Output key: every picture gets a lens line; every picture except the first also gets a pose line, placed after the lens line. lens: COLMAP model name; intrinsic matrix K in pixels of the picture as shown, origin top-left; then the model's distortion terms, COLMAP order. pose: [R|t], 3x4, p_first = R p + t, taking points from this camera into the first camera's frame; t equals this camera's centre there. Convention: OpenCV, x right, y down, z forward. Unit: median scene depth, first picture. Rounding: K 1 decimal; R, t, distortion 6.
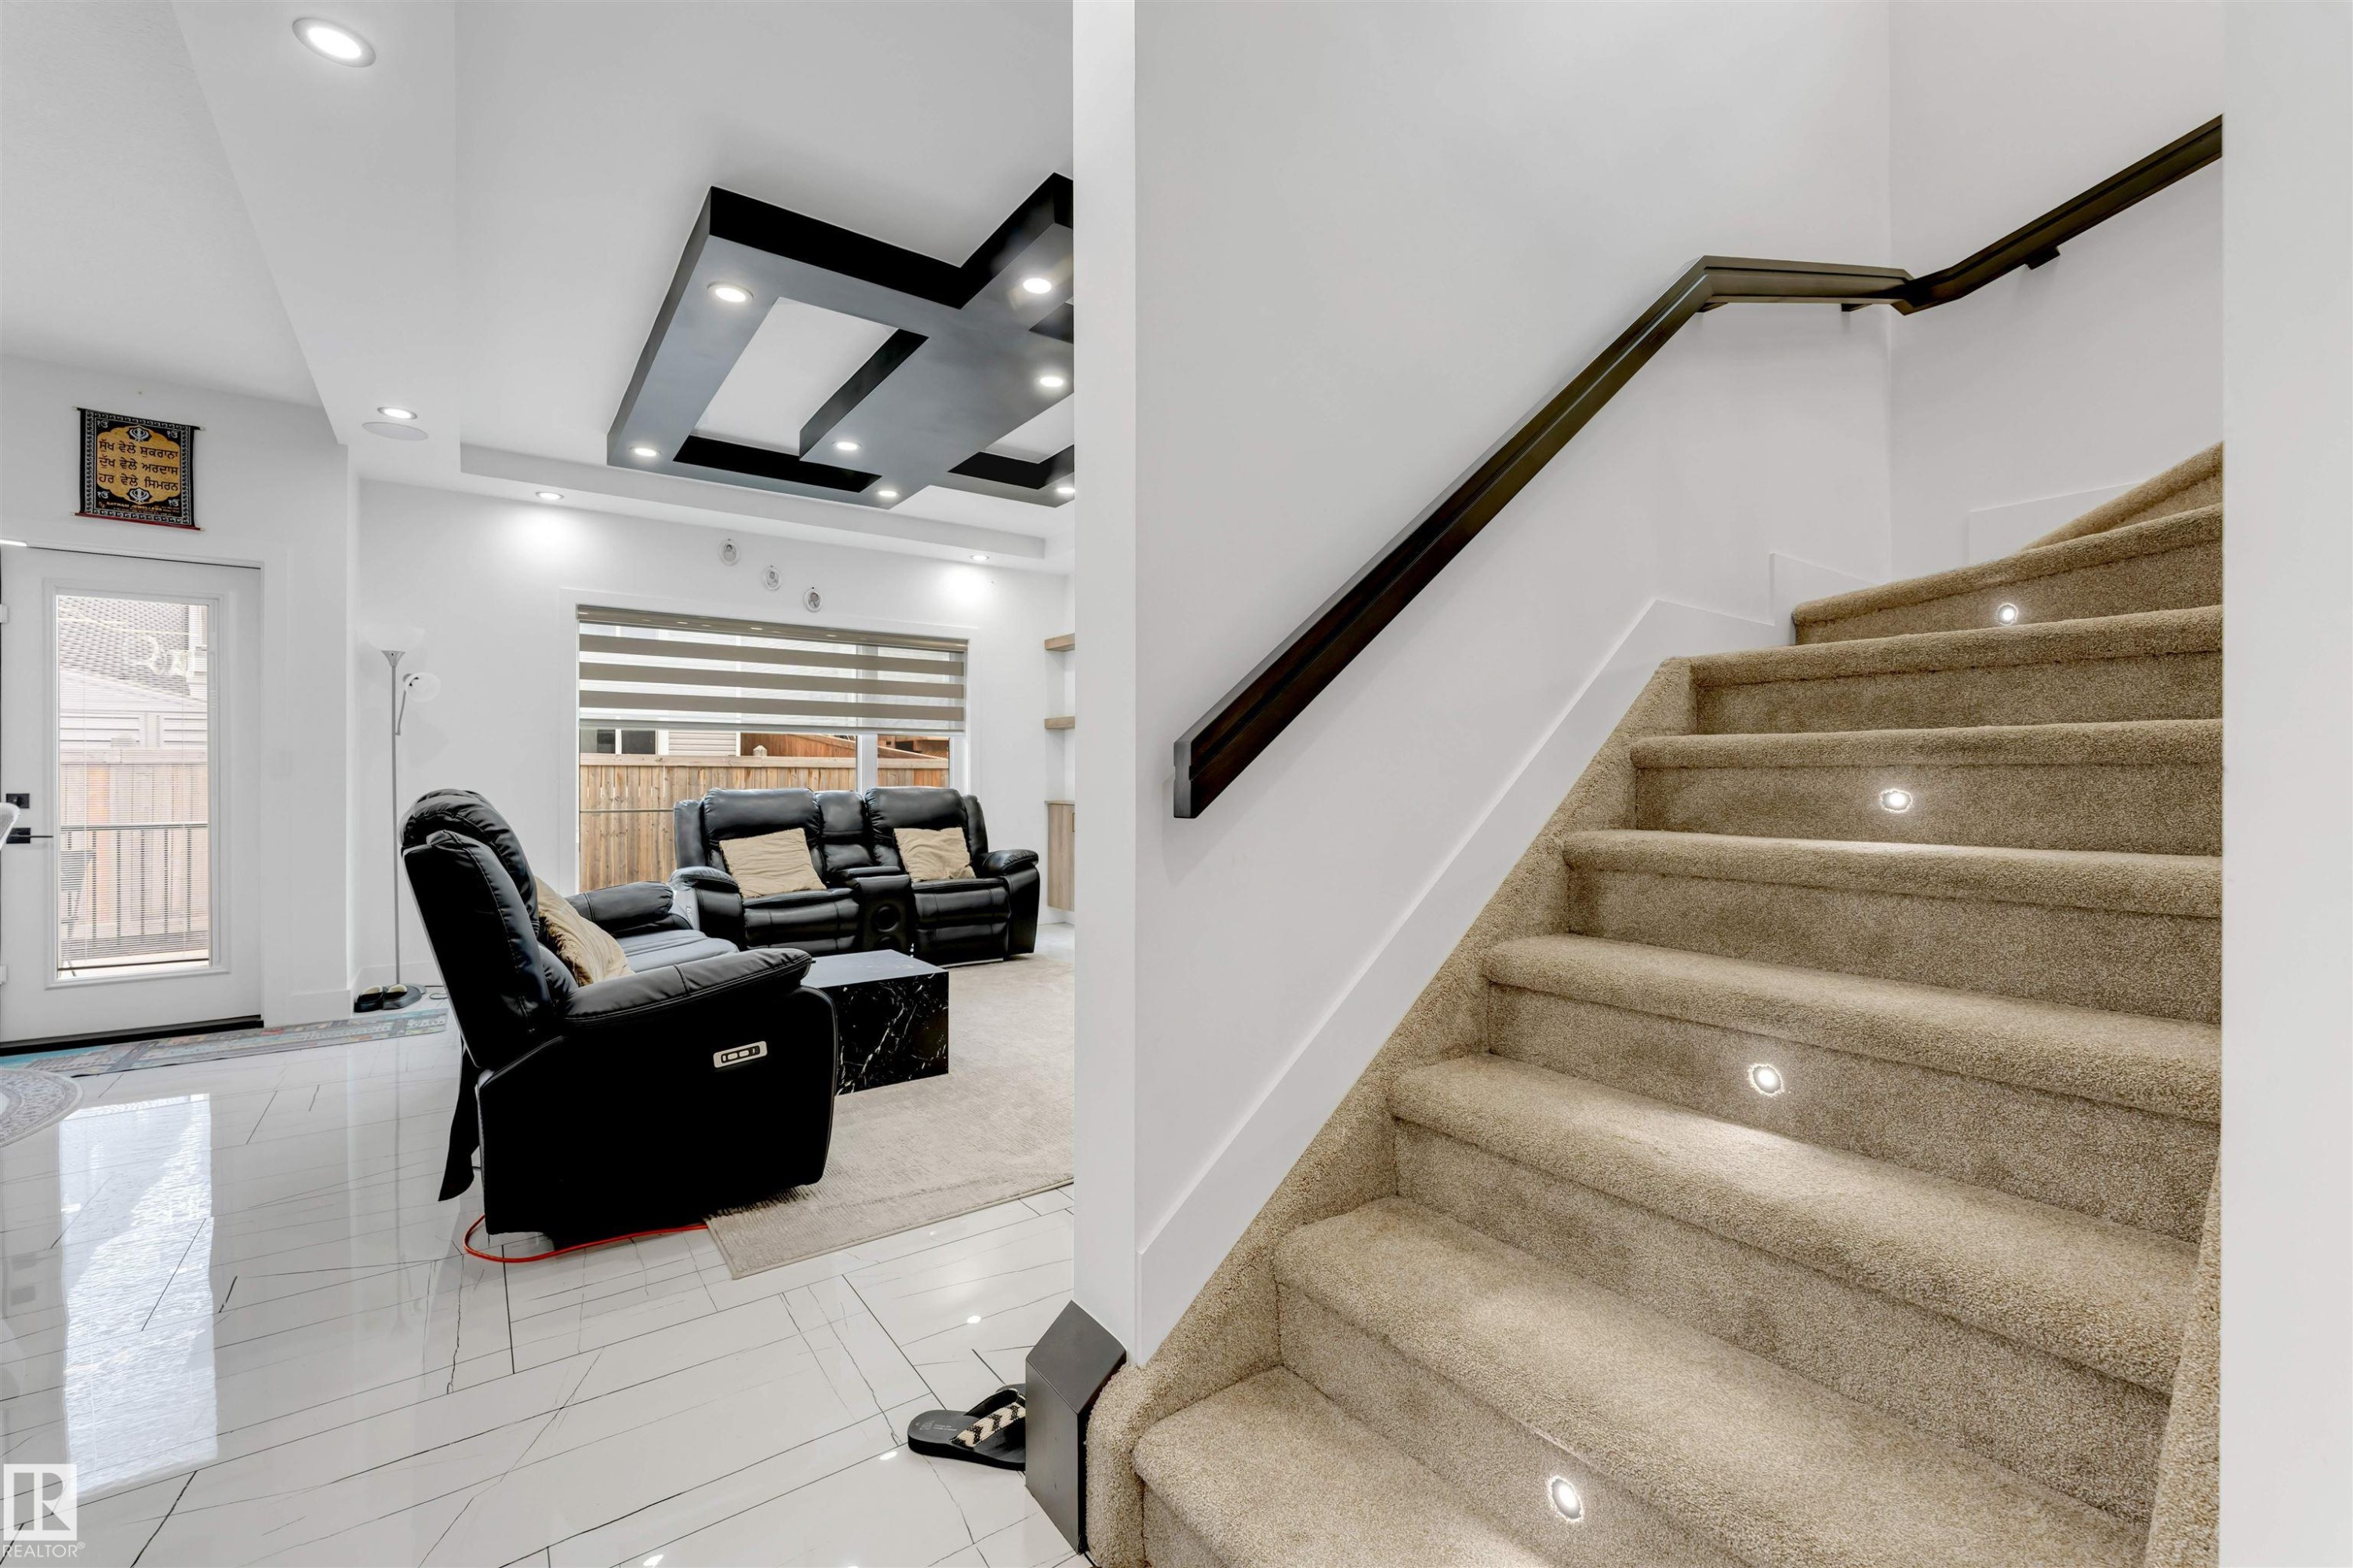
lens RADIAL K [[982.6, 0, 1200.3], [0, 982.6, 779.0], [0, 0, 1]] dist [-0.003293, 0.000572]
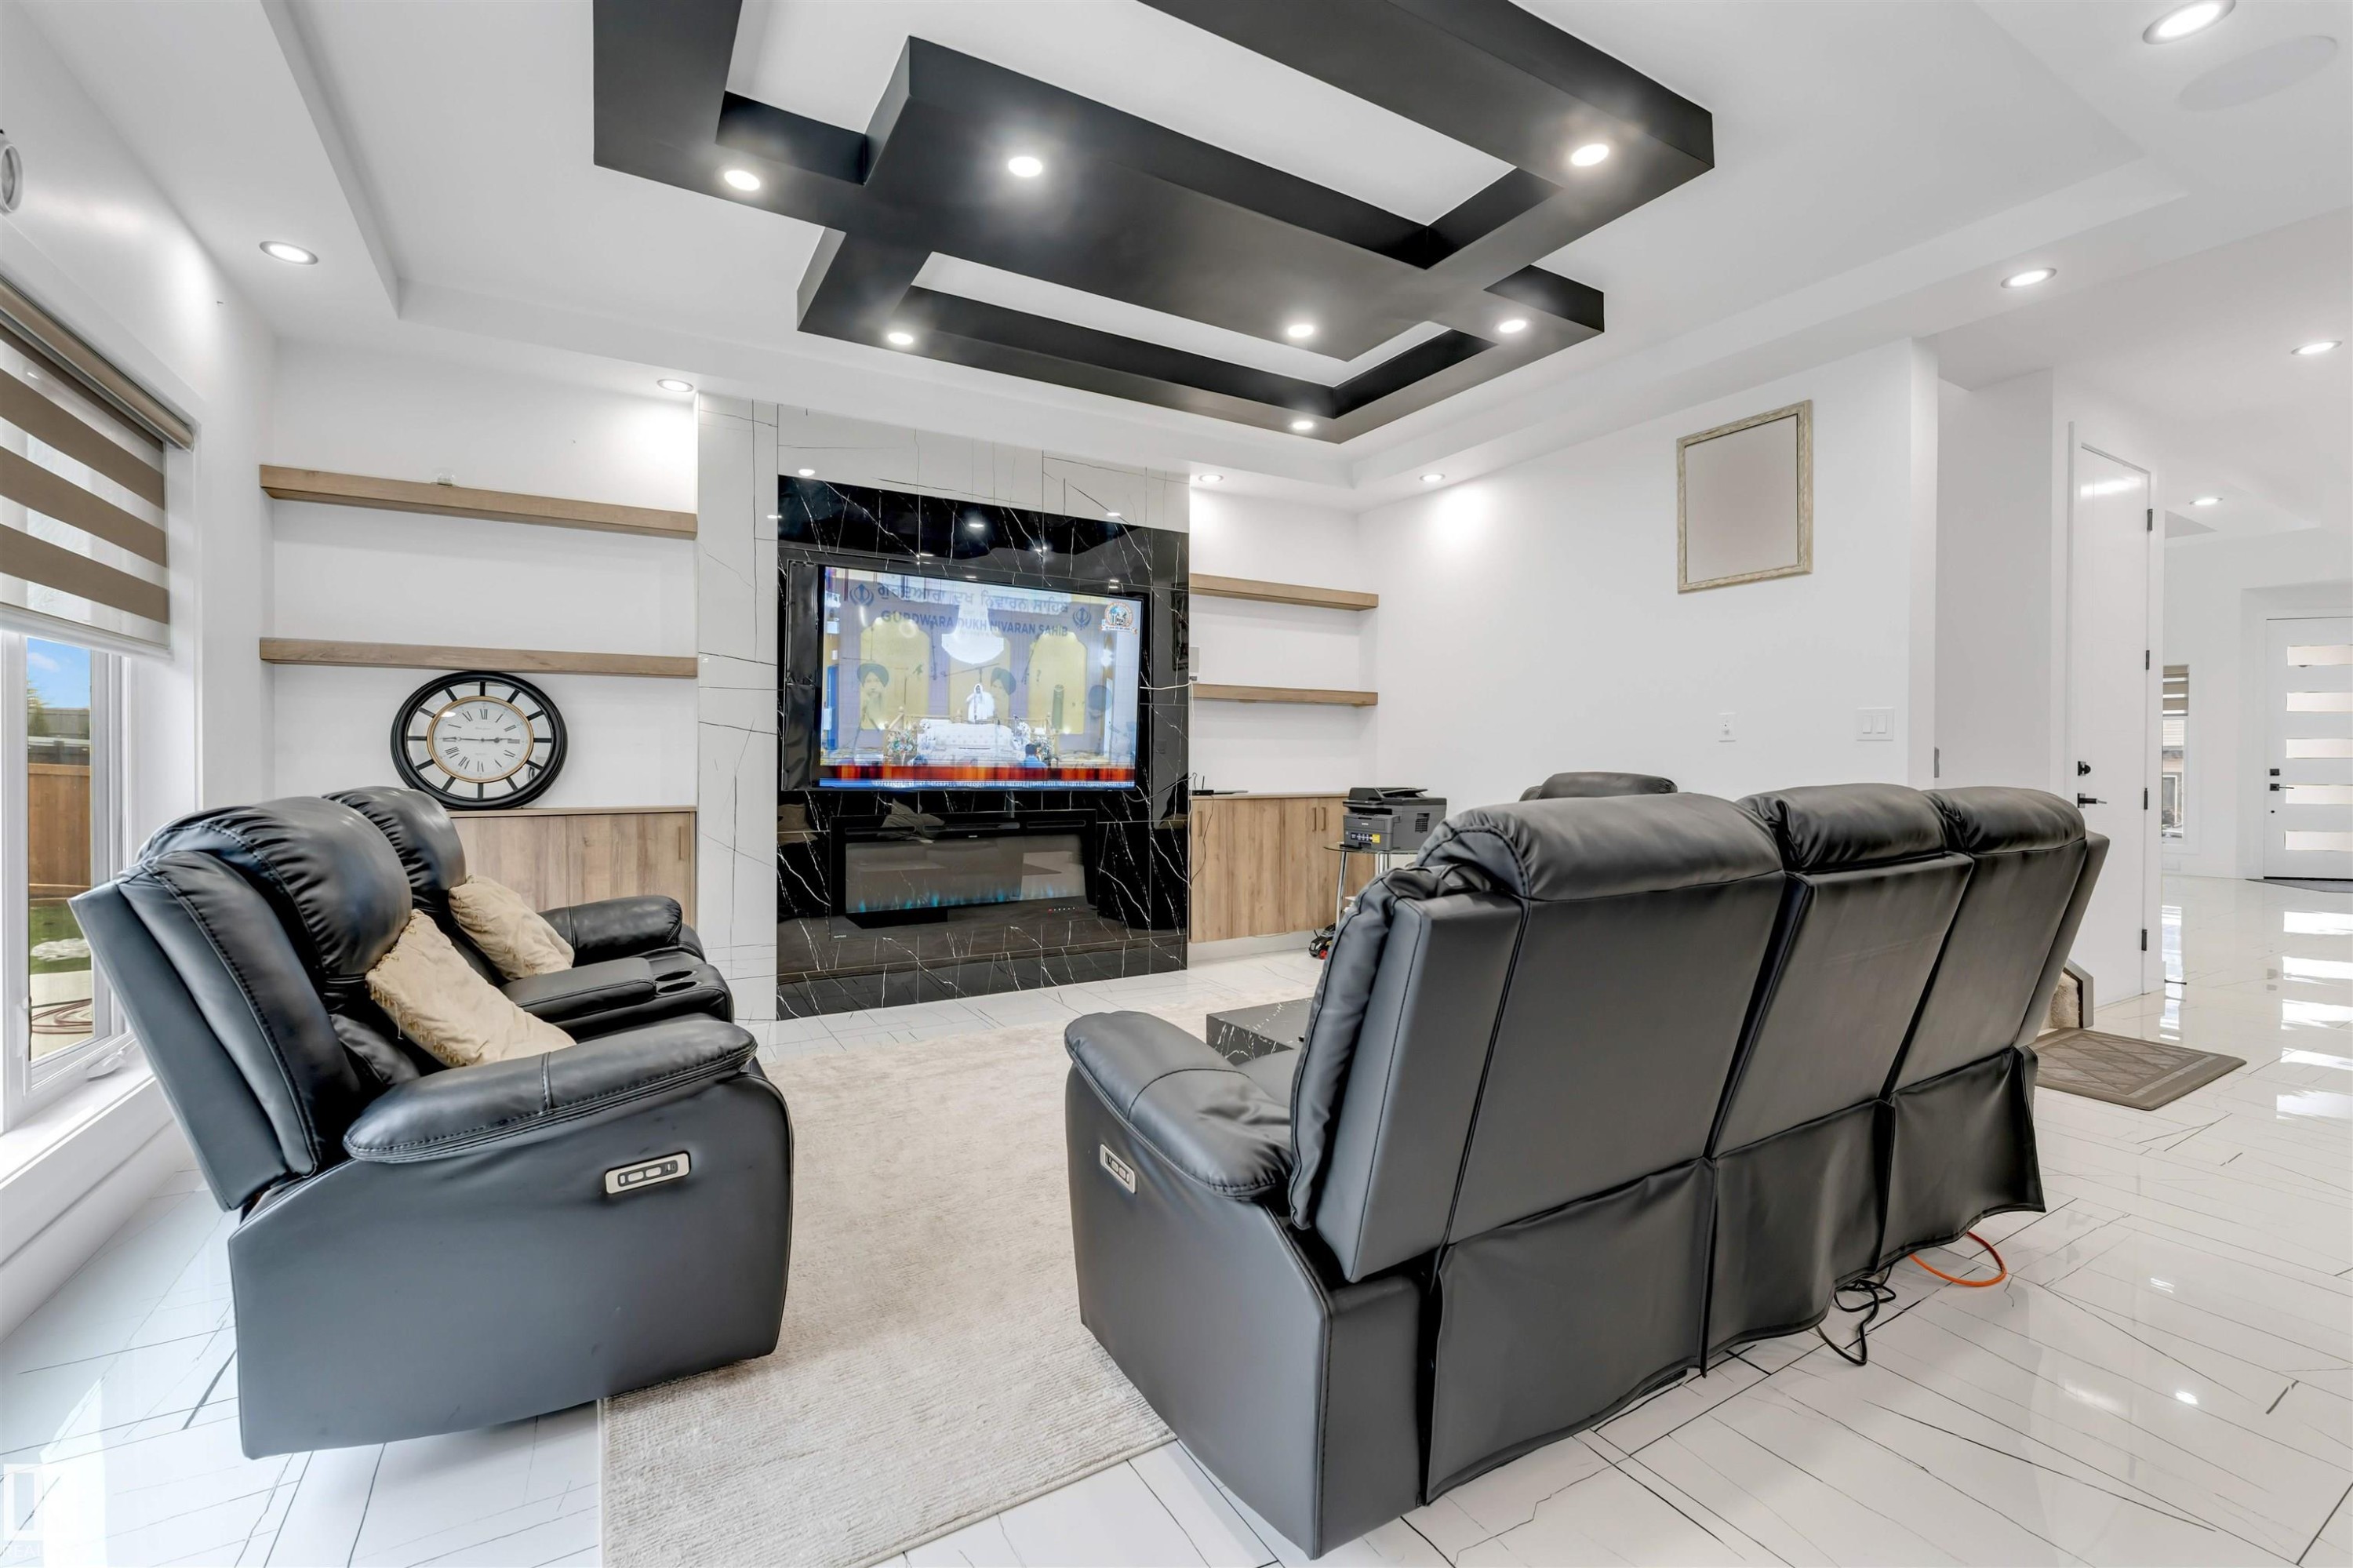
lens RADIAL K [[982.6, 0, 1165.8], [0, 982.6, 770.8], [0, 0, 1]] dist [-0.003293, 0.000572]
pose [[0.118369, -0.011302, 0.992905, -0.820709], [0.001406, 0.999936, 0.011214, -0.004844], [-0.992969, 0.000069, 0.118377, 0.767094]]
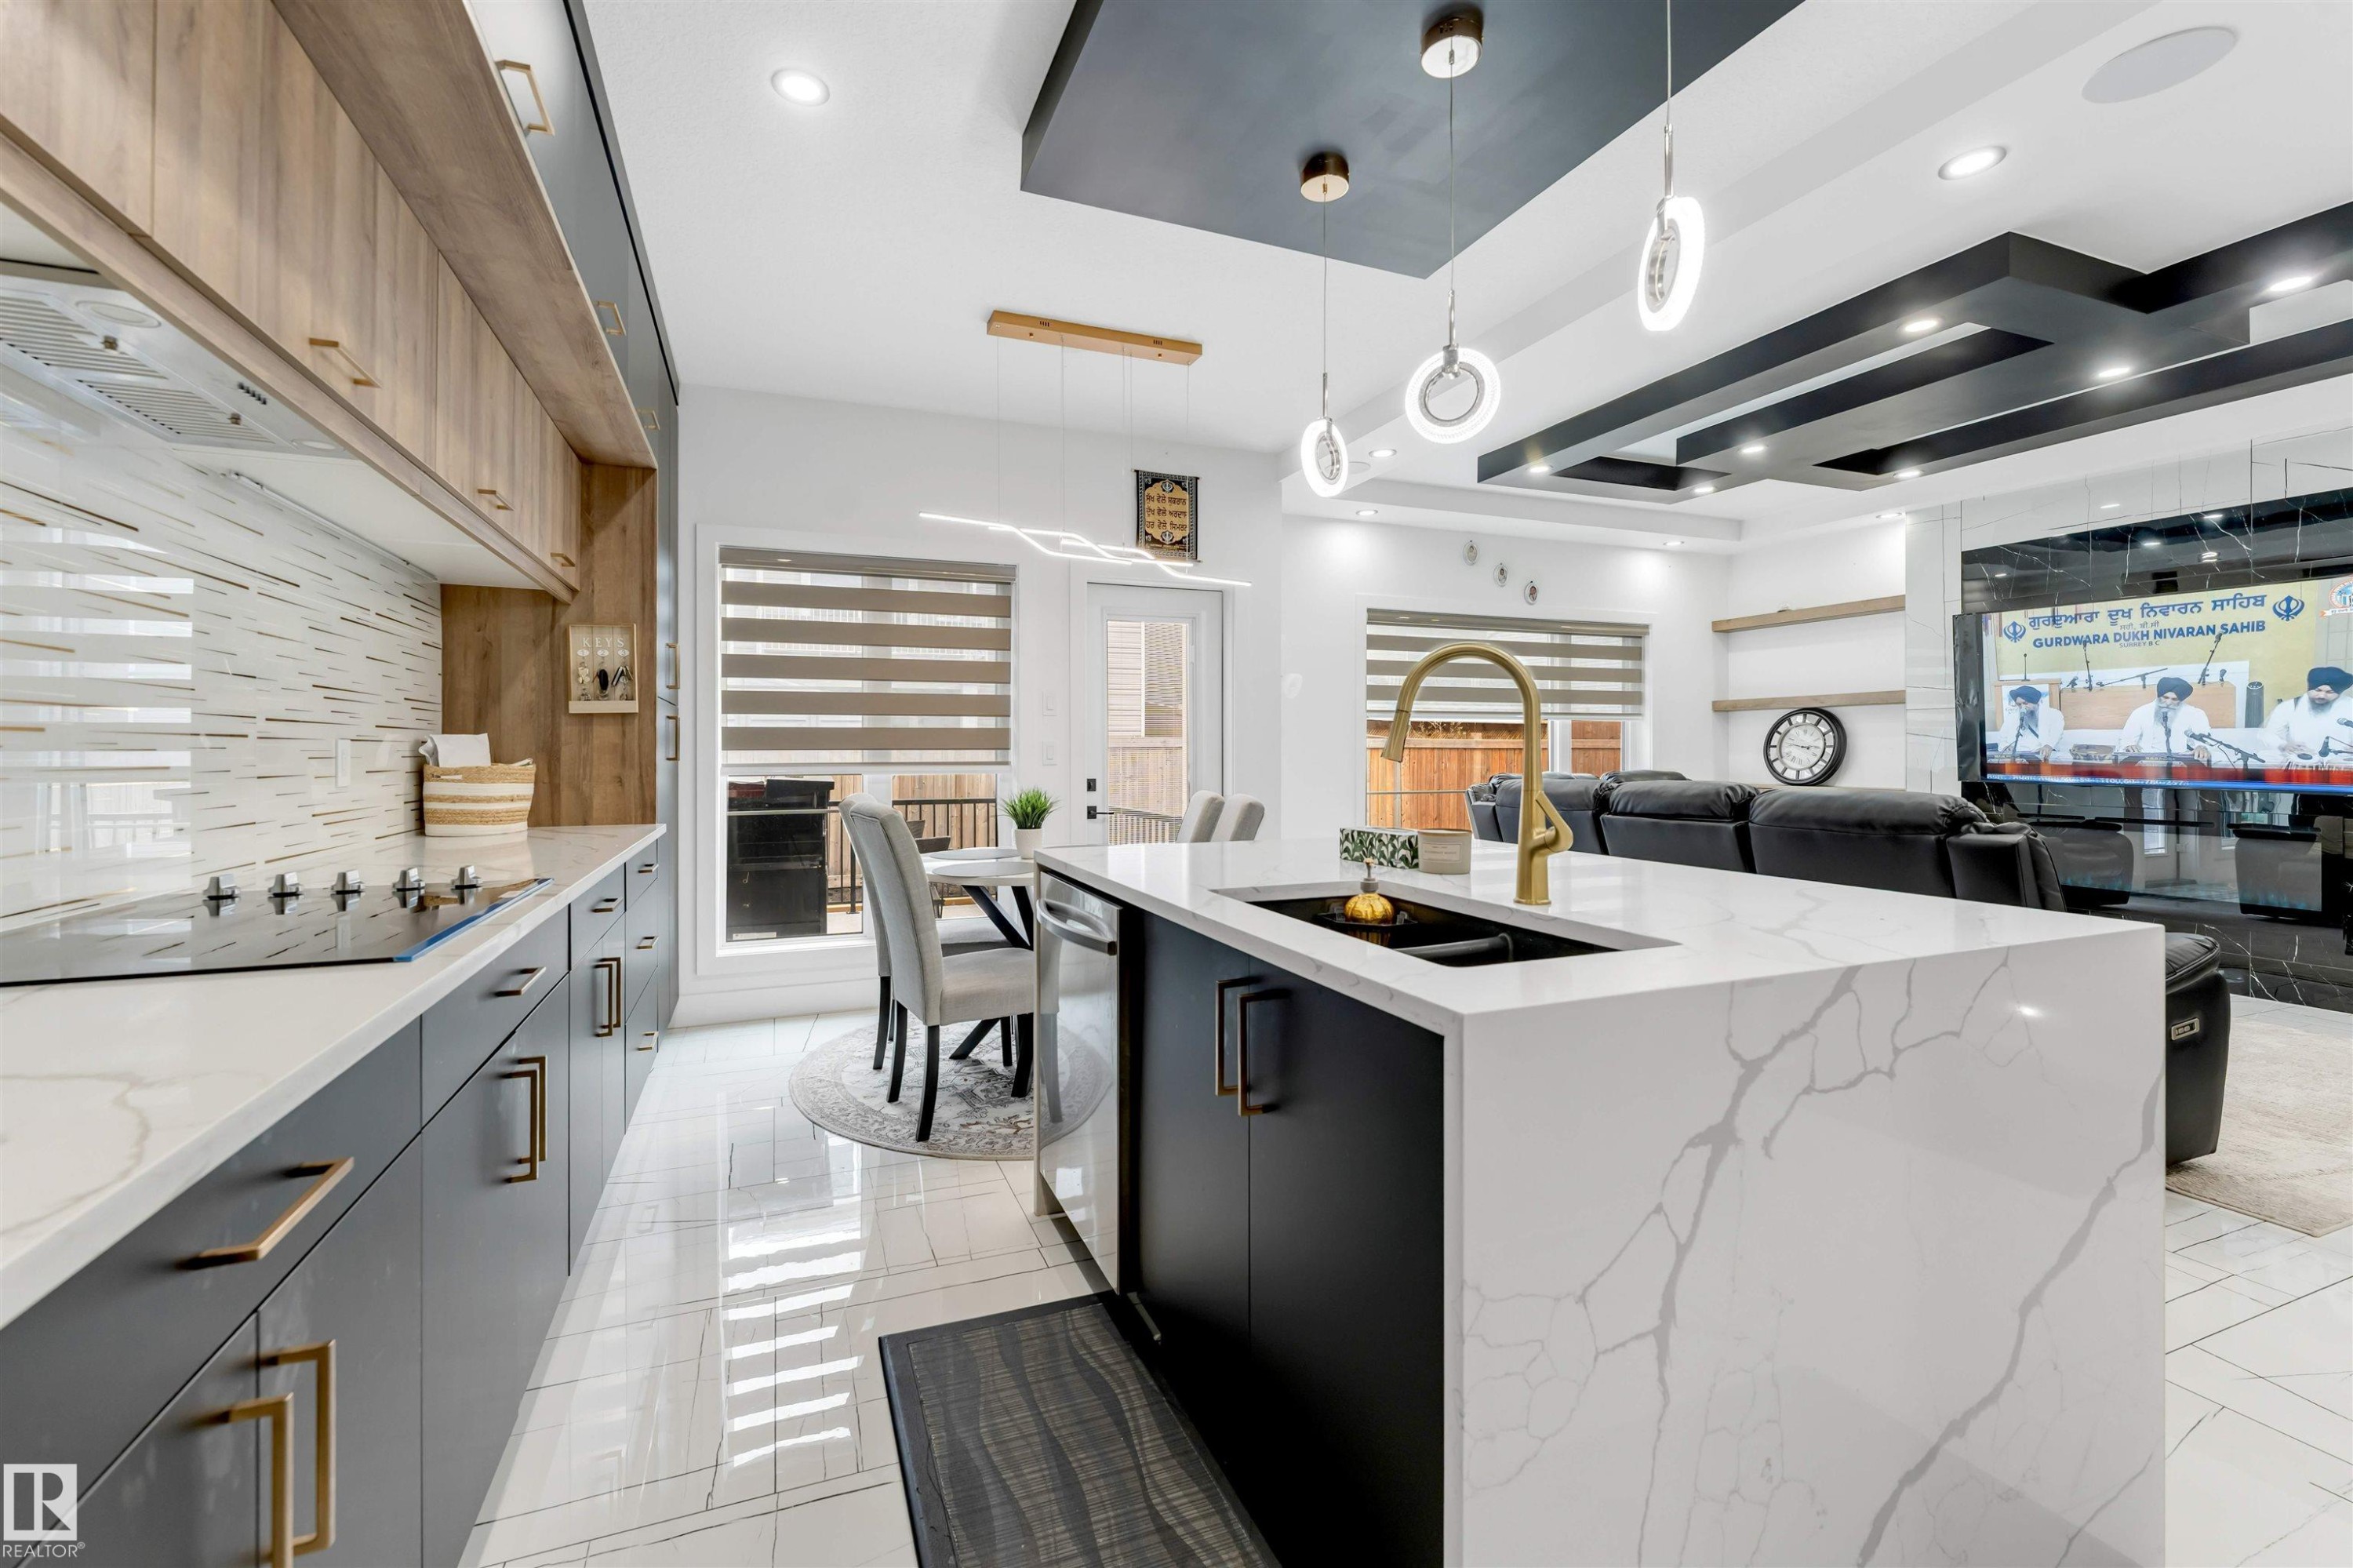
lens RADIAL K [[982.6, 0, 1163.3], [0, 982.6, 751.8], [0, 0, 1]] dist [-0.003293, 0.000572]
pose [[0.963916, -0.003173, -0.266187, -0.625134], [0.002787, 0.999994, -0.001826, -0.013926], [0.266191, 0.001018, 0.963920, -0.156911]]
